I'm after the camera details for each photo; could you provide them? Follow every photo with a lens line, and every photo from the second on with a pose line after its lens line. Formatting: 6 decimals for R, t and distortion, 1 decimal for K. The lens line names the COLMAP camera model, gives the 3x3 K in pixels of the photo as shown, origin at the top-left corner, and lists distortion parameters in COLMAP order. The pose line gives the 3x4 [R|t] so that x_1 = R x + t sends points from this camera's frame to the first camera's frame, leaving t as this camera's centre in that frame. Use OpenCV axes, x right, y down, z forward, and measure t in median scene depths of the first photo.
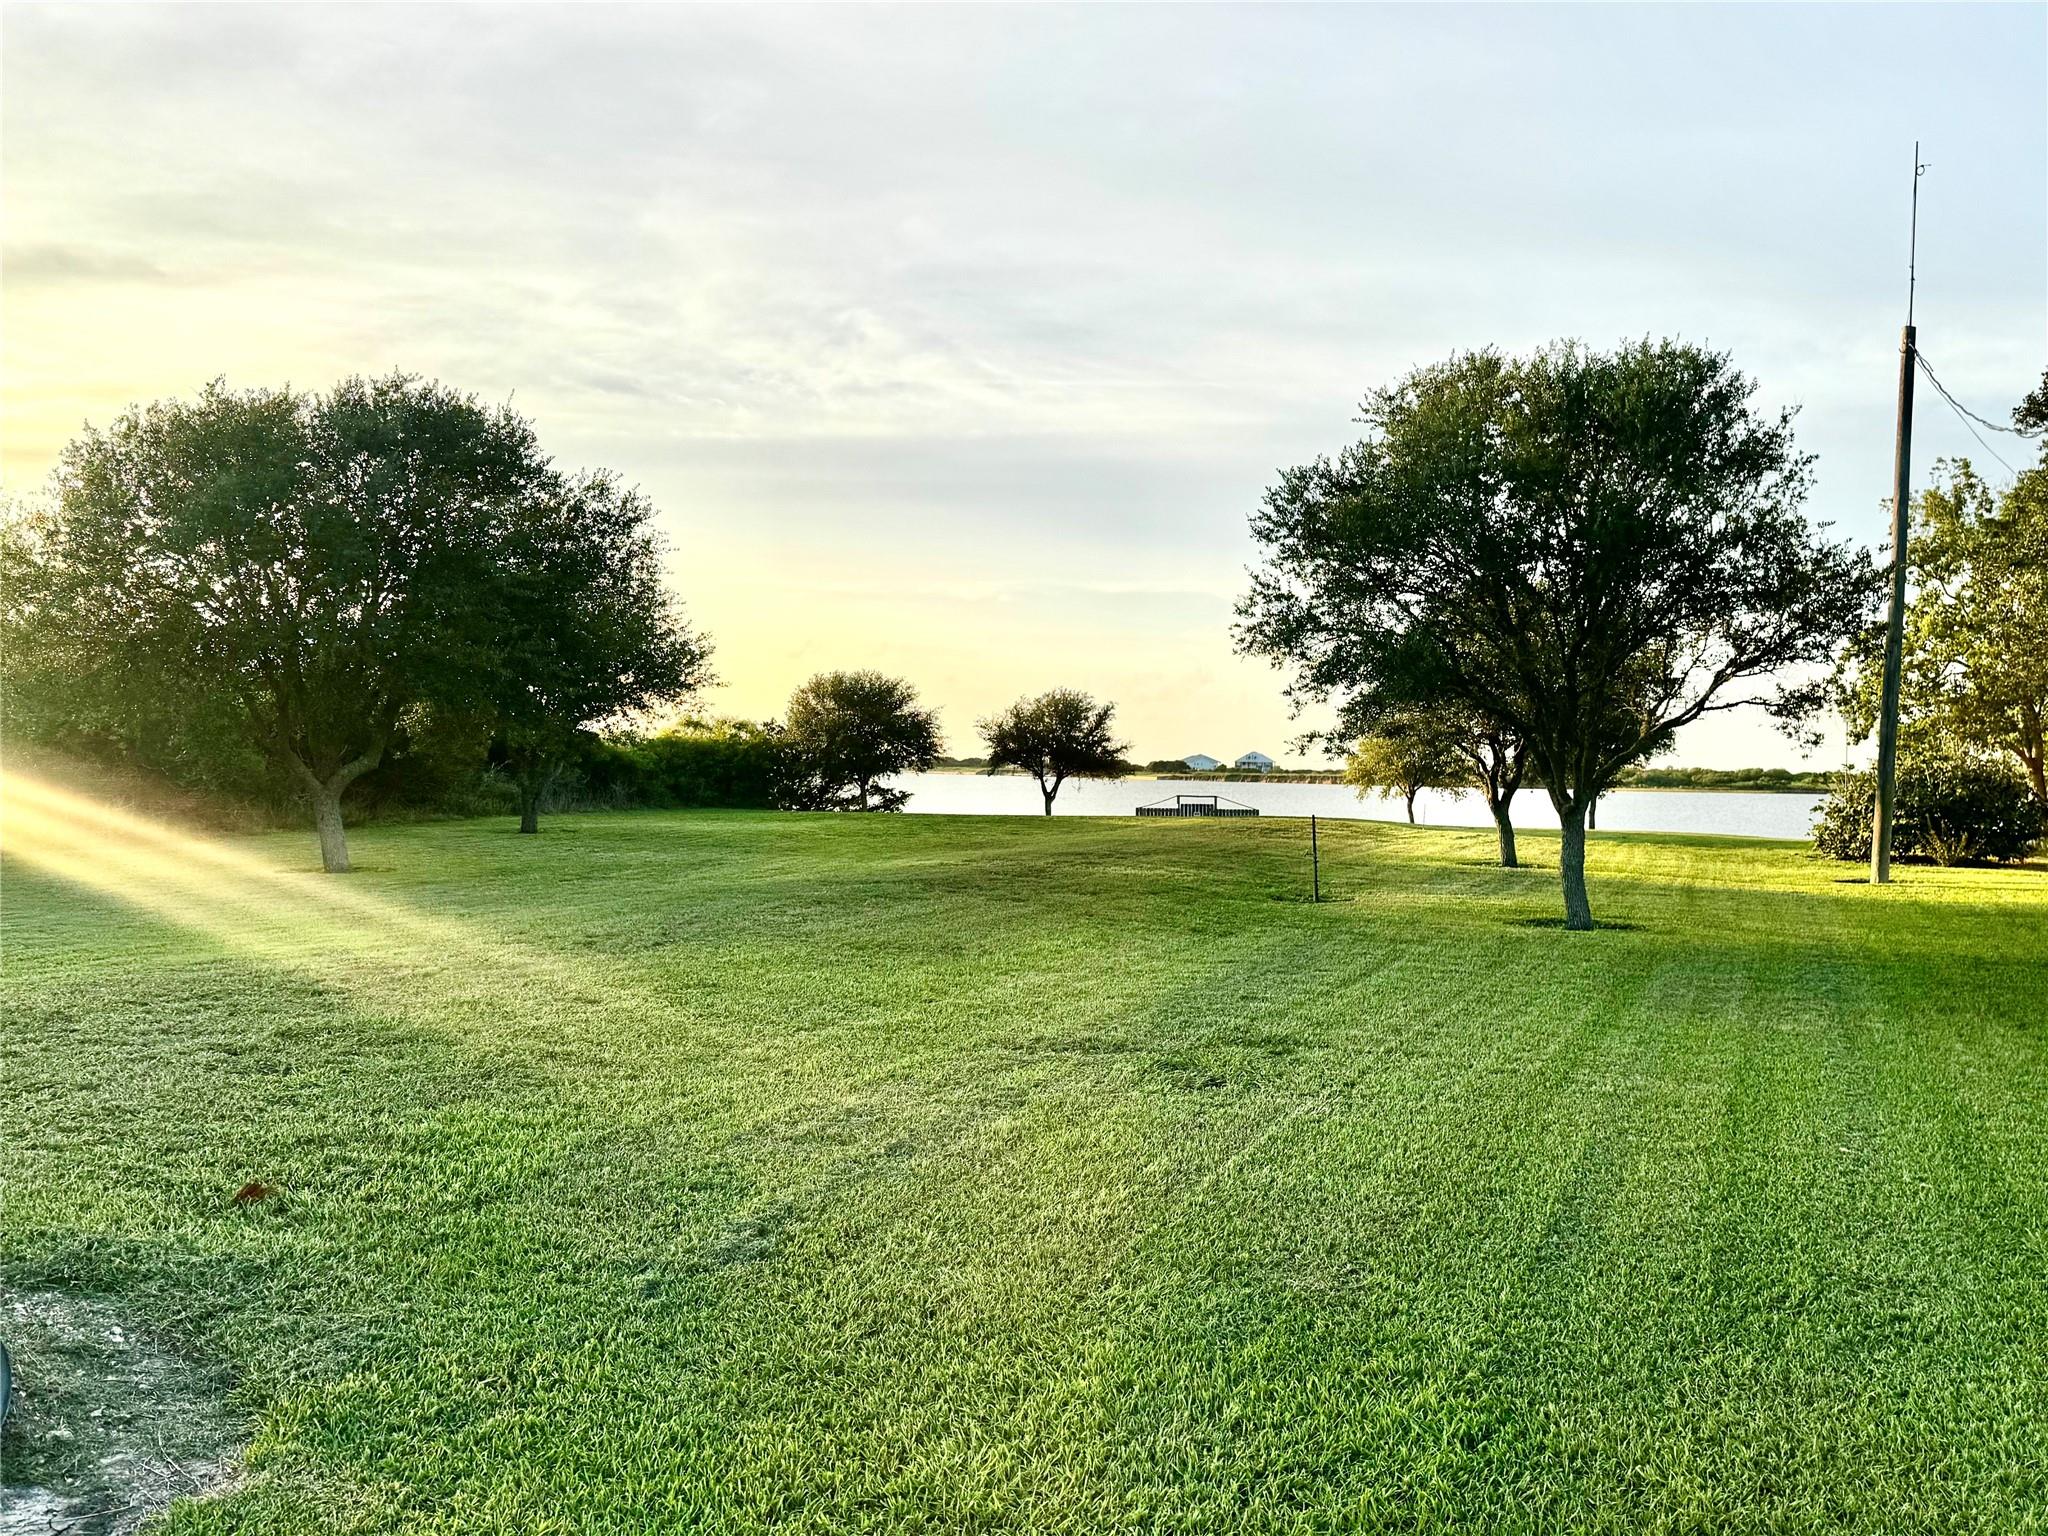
lens RADIAL K [[1809.4, 0, 1029.0], [0, 1809.4, 771.1], [0, 0, 1]] dist [0.134727, -0.235803]
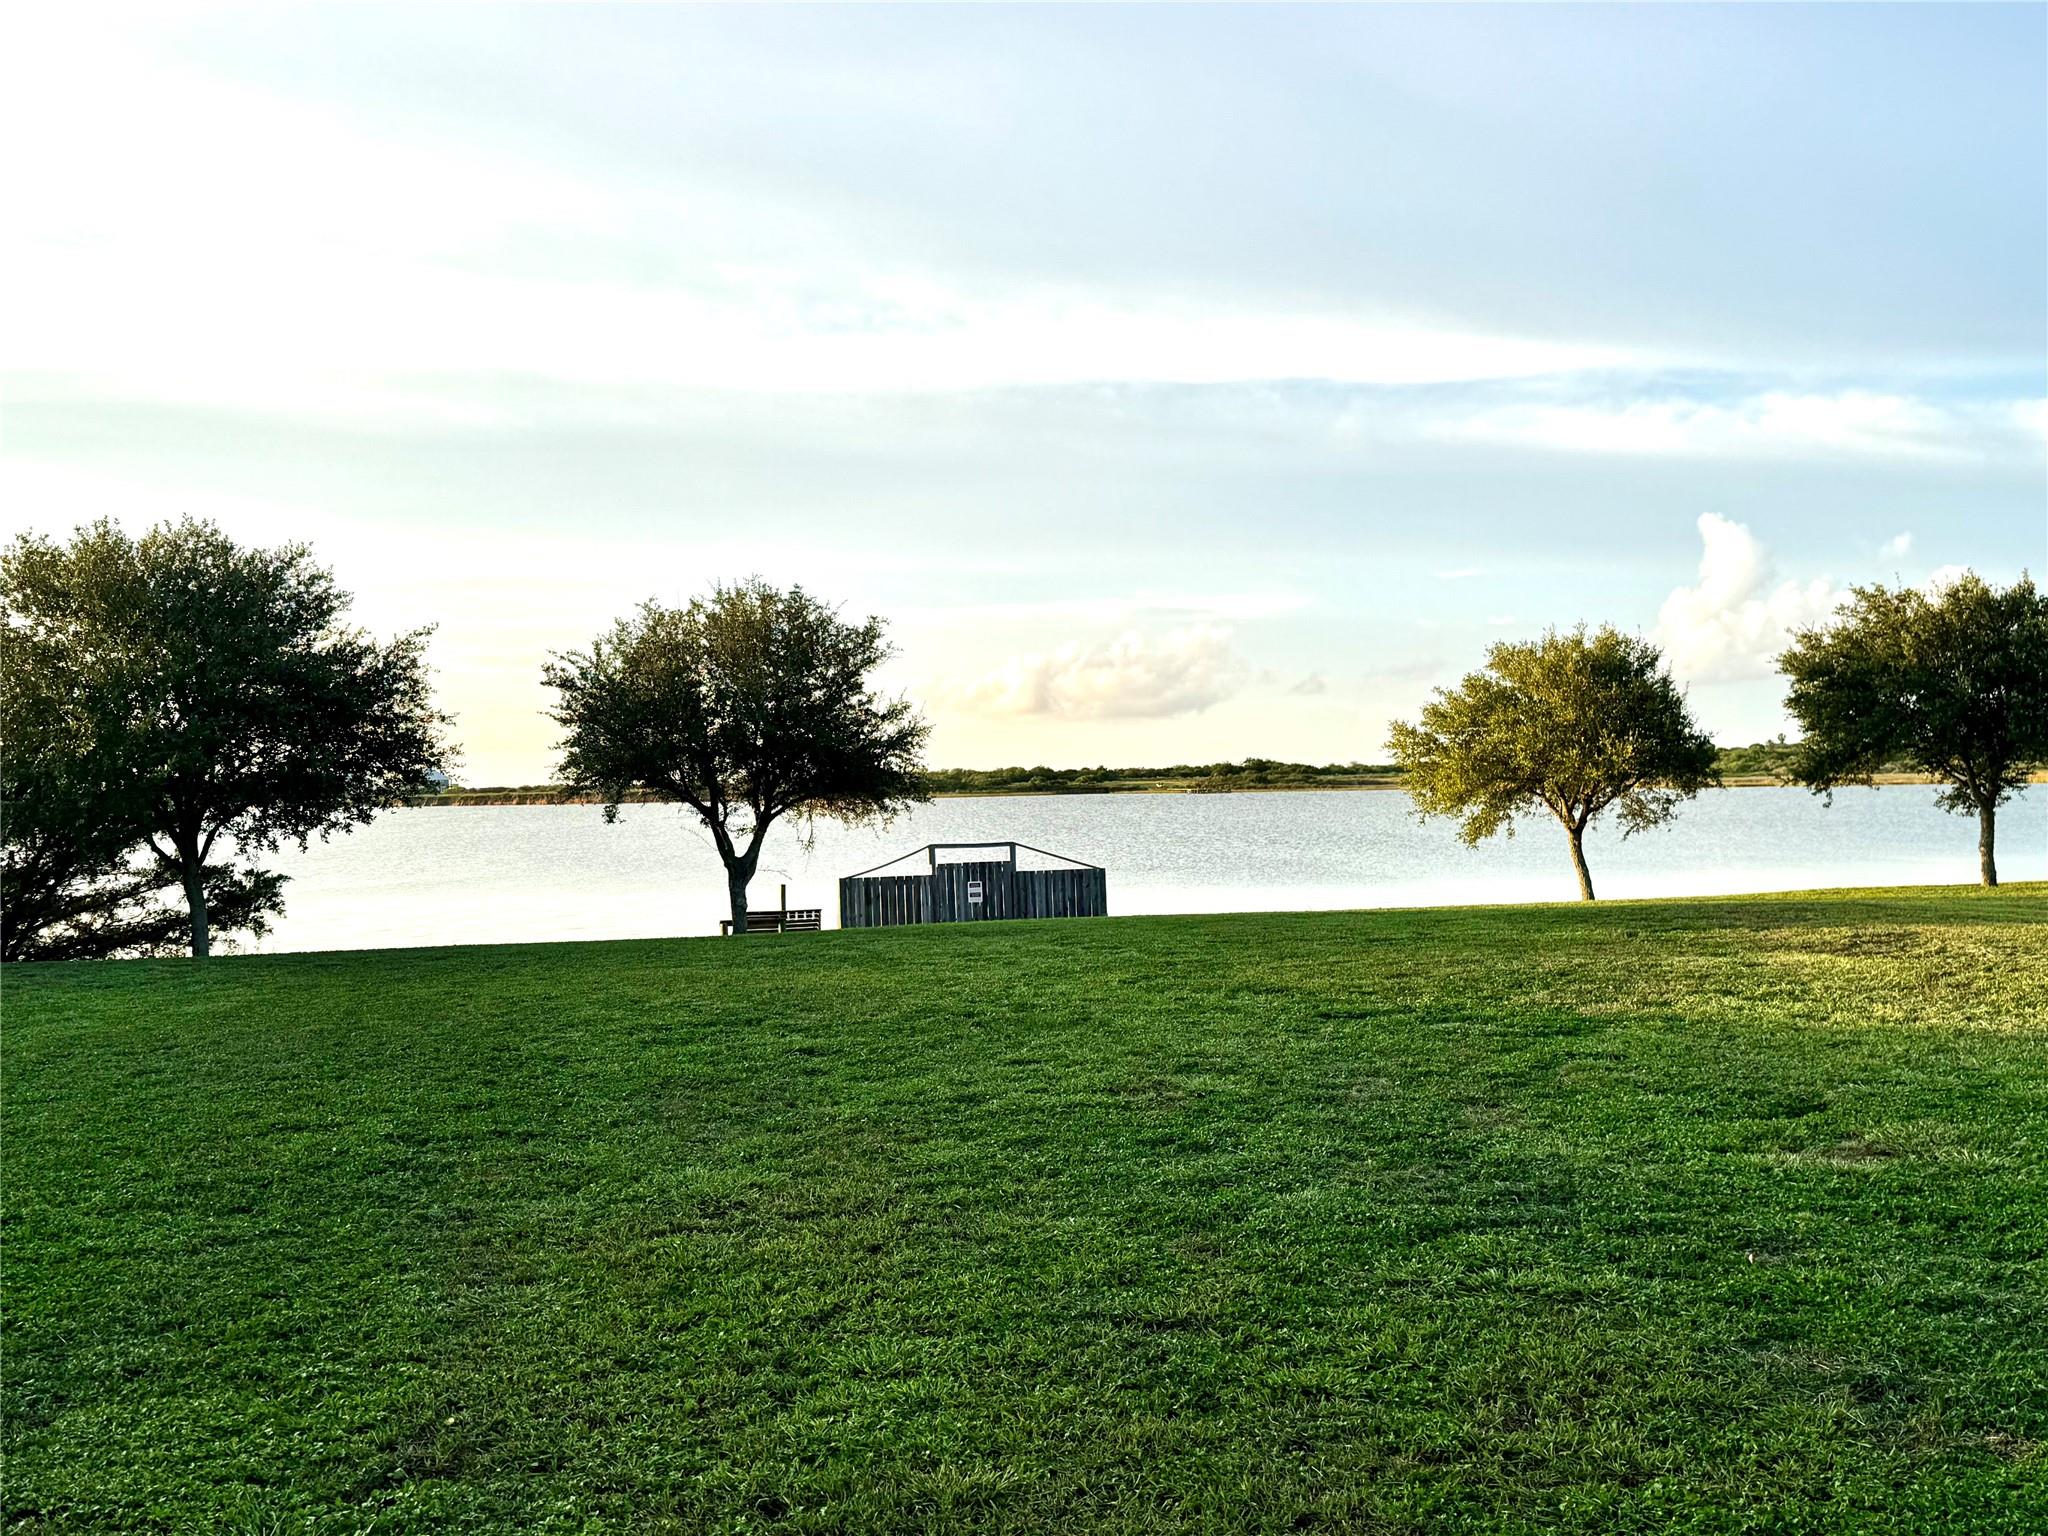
lens RADIAL K [[2126.1, 0, 1040.9], [0, 2126.1, 760.4], [0, 0, 1]] dist [0.067642, 0.000000]
pose [[0.913547, -0.032767, 0.405412, -0.104856], [0.037211, 0.999303, -0.003083, -0.004567], [-0.405028, 0.017903, 0.914129, 0.549506]]
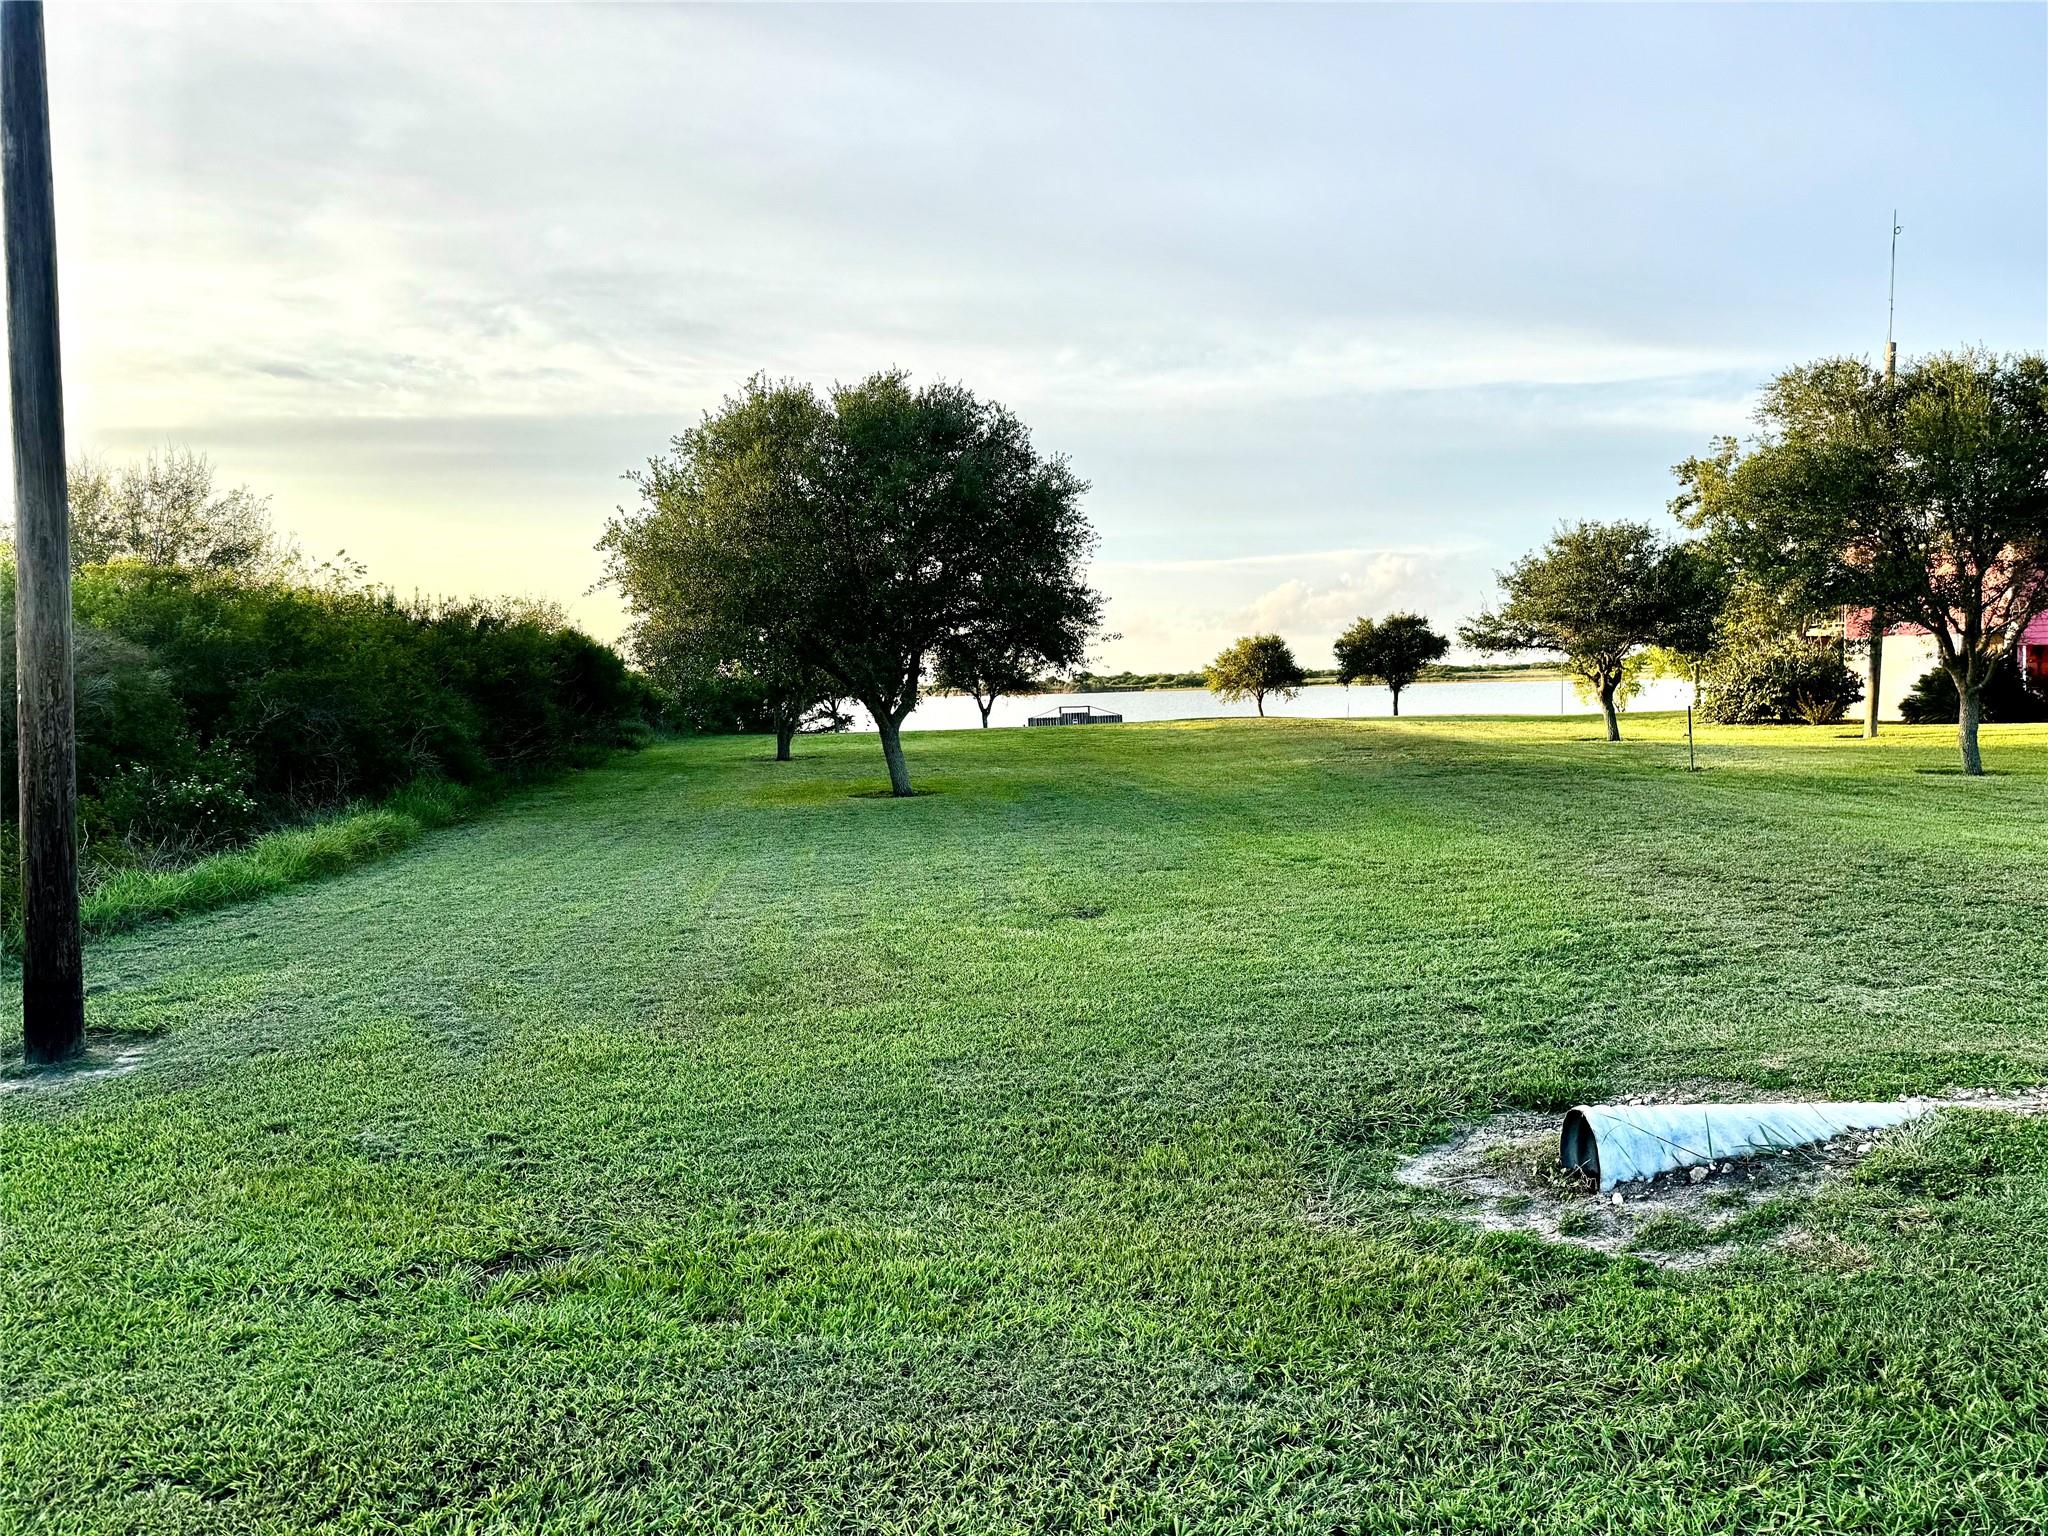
lens RADIAL K [[1437.9, 0, 1040.2], [0, 1437.9, 790.3], [0, 0, 1]] dist [0.053700, -0.035209]
pose [[0.968893, -0.062566, 0.239439, -0.185497], [0.045463, 0.996048, 0.076302, -0.005936], [-0.243267, -0.063043, 0.967909, 0.024434]]
